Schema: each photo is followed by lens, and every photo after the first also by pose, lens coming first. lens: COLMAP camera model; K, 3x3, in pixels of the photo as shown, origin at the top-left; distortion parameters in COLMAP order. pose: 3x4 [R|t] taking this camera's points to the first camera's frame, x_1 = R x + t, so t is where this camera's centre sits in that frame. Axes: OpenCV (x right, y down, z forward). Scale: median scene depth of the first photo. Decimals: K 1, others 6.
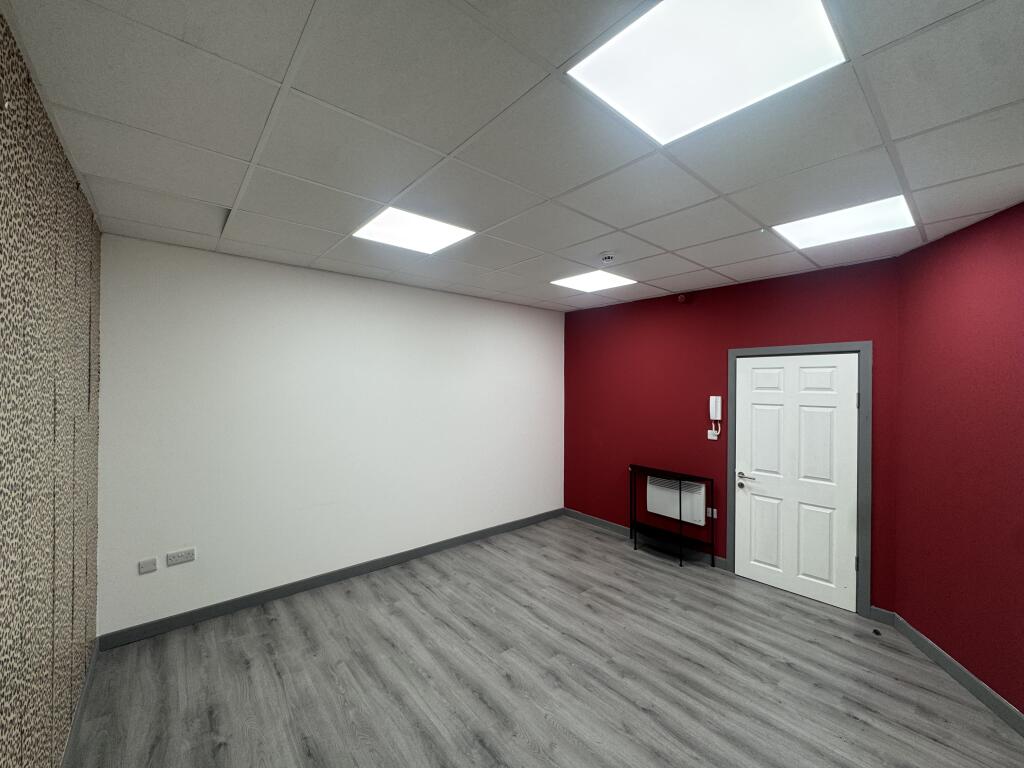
lens RADIAL K [[406.8, 0, 510.4], [0, 406.8, 384.5], [0, 0, 1]] dist [-0.004834, 0.000632]
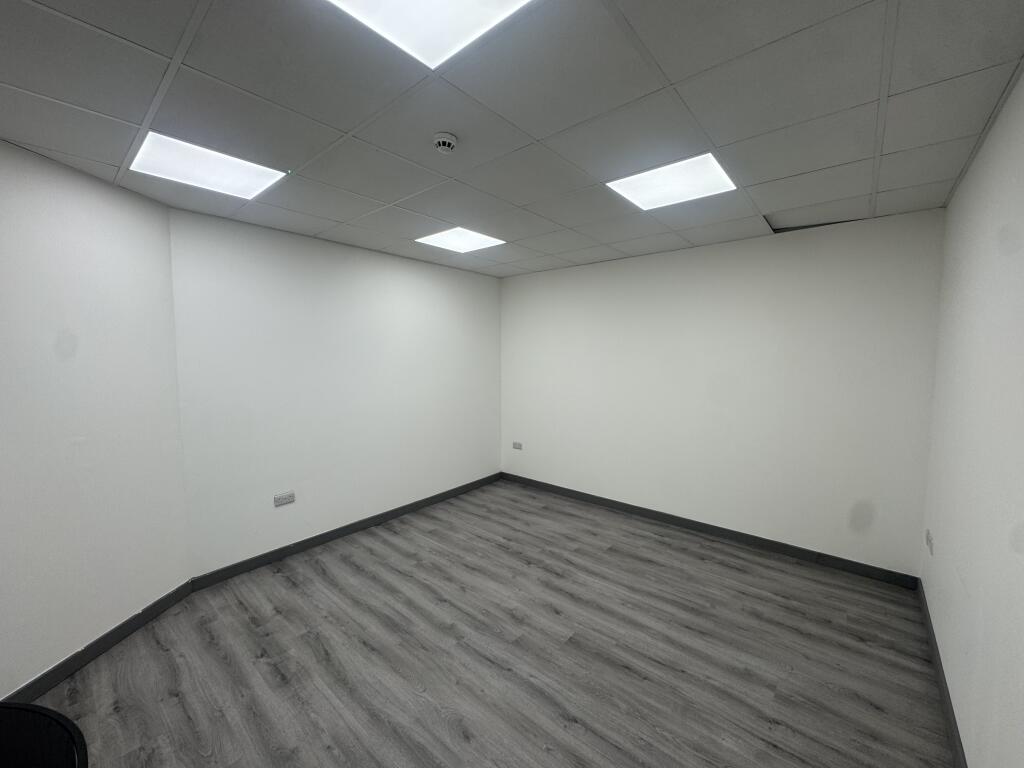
lens RADIAL K [[406.8, 0, 511.6], [0, 406.8, 382.1], [0, 0, 1]] dist [-0.004834, 0.000632]
pose [[-0.987515, 0.003582, -0.157486, 0.253034], [-0.008383, 0.997130, 0.075243, 0.007948], [0.157303, 0.075624, -0.984651, 1.763597]]
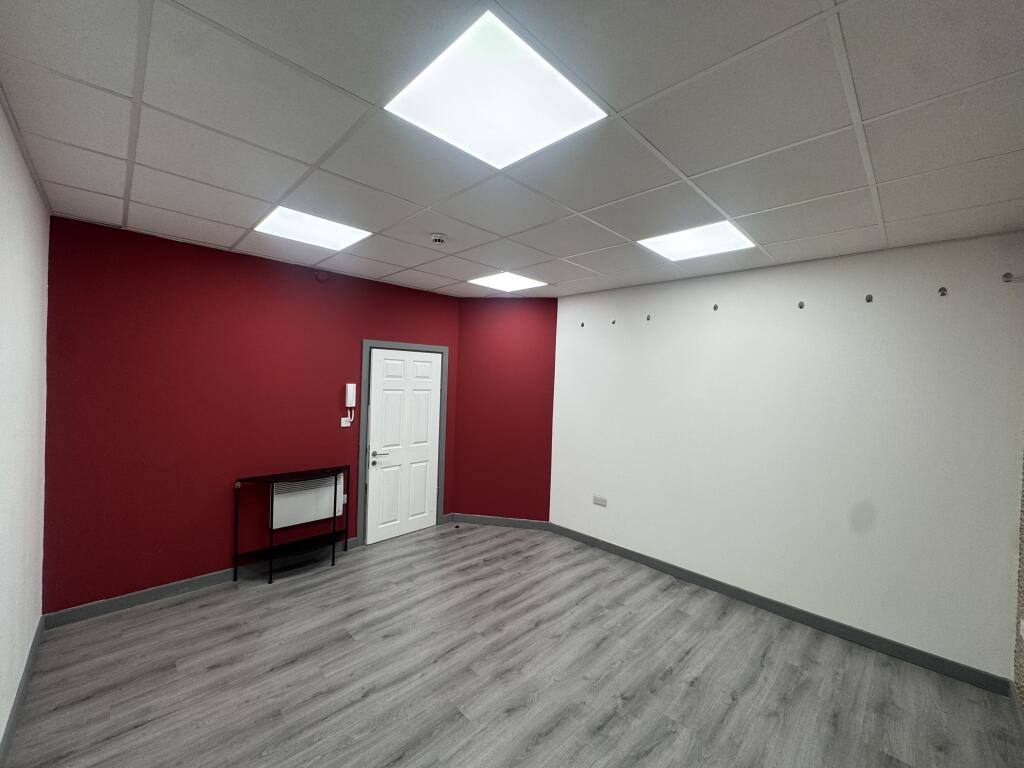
lens RADIAL K [[406.8, 0, 512.9], [0, 406.8, 384.6], [0, 0, 1]] dist [-0.004834, 0.000632]
pose [[-0.072340, -0.025041, 0.997066, -0.752927], [-0.030224, 0.999281, 0.022904, -0.006307], [-0.996922, -0.028479, -0.073045, 0.936991]]
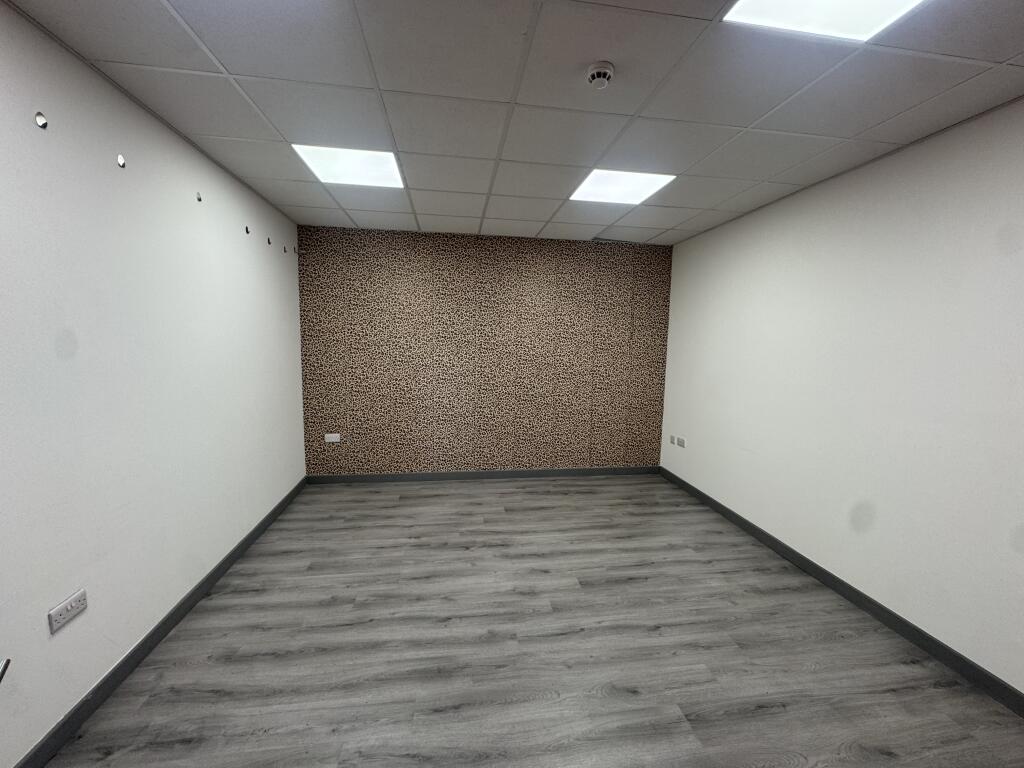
lens RADIAL K [[406.8, 0, 512.5], [0, 406.8, 380.8], [0, 0, 1]] dist [-0.004834, 0.000632]
pose [[-0.532500, 0.069715, -0.843554, 0.859132], [-0.027048, 0.994692, 0.099280, 0.055926], [0.845997, 0.075683, -0.527788, 1.297549]]
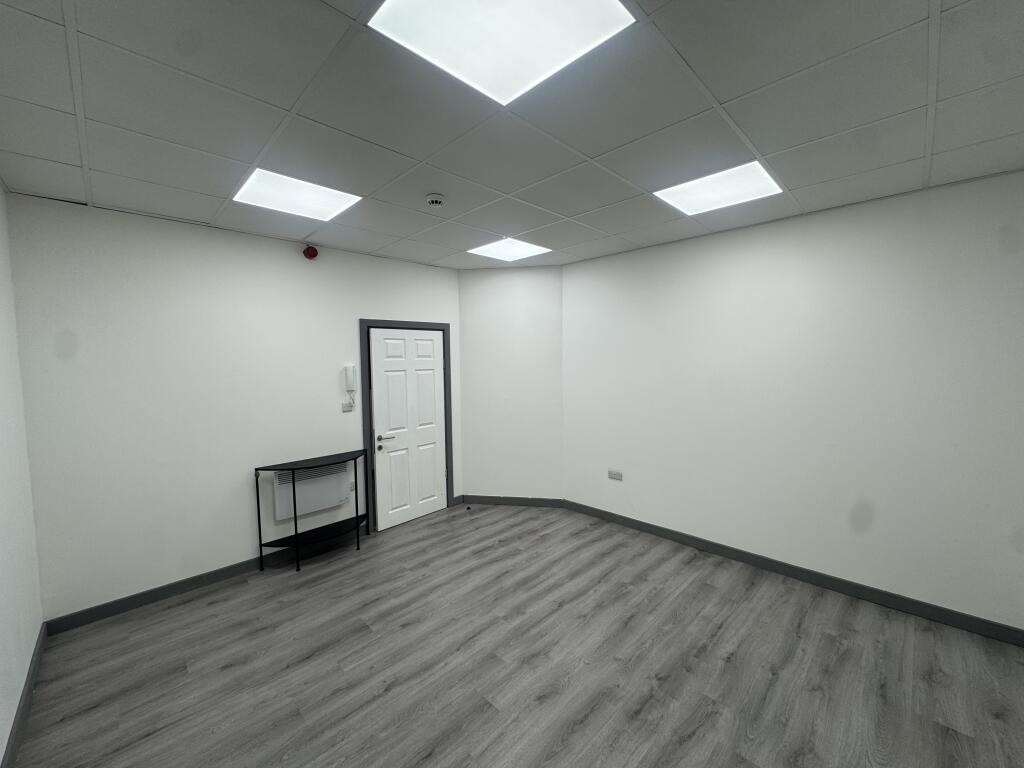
lens RADIAL K [[406.8, 0, 512.9], [0, 406.8, 383.5], [0, 0, 1]] dist [-0.004834, 0.000632]
pose [[-0.075700, -0.068867, 0.994750, -0.684995], [0.017522, 0.997366, 0.070382, 0.012239], [-0.996977, 0.022758, -0.074294, 0.960192]]
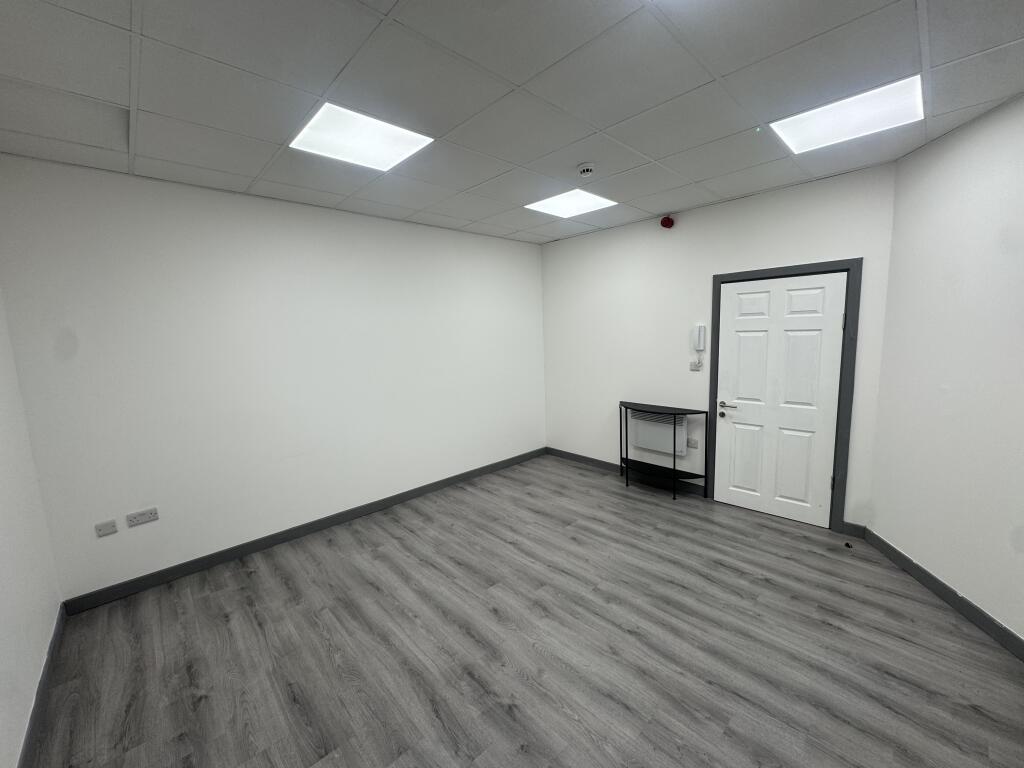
lens RADIAL K [[406.8, 0, 510.2], [0, 406.8, 382.6], [0, 0, 1]] dist [-0.004834, 0.000632]
pose [[0.997947, -0.046034, 0.044522, 0.011283], [0.040110, 0.991238, 0.125850, 0.032993], [-0.049925, -0.123806, 0.991050, 0.065271]]
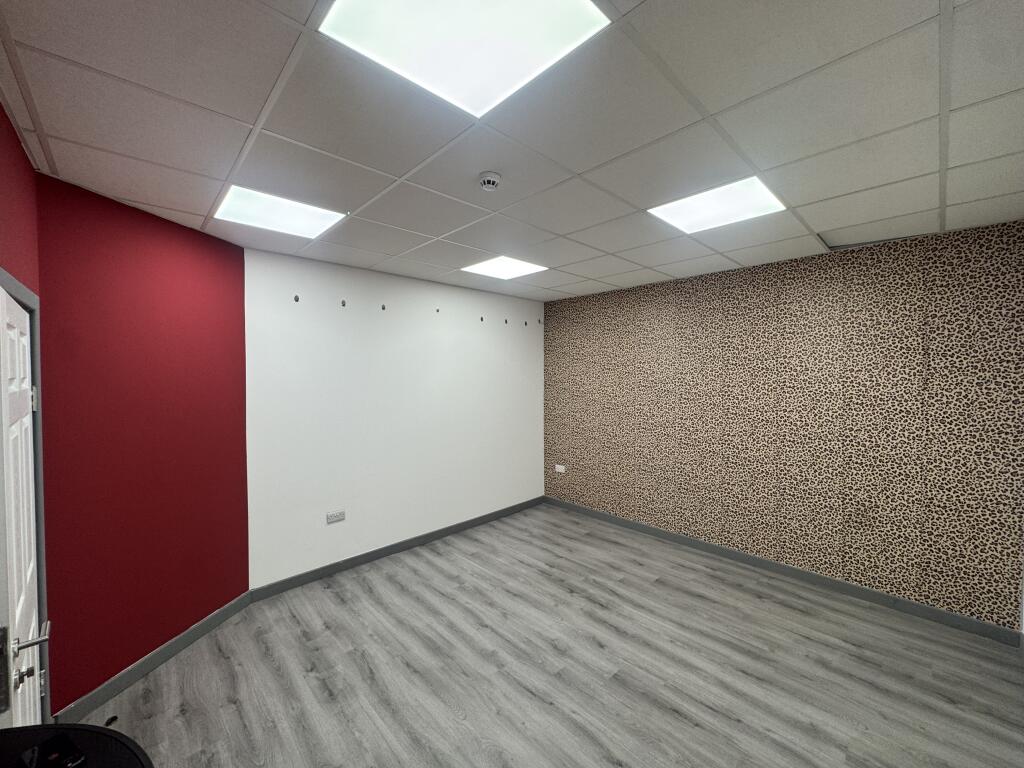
lens RADIAL K [[406.8, 0, 511.5], [0, 406.8, 382.3], [0, 0, 1]] dist [-0.004834, 0.000632]
pose [[-0.998659, -0.003835, -0.051637, 0.251398], [-0.005142, 0.999669, 0.025206, -0.001132], [0.051523, 0.025437, -0.998348, 1.774820]]
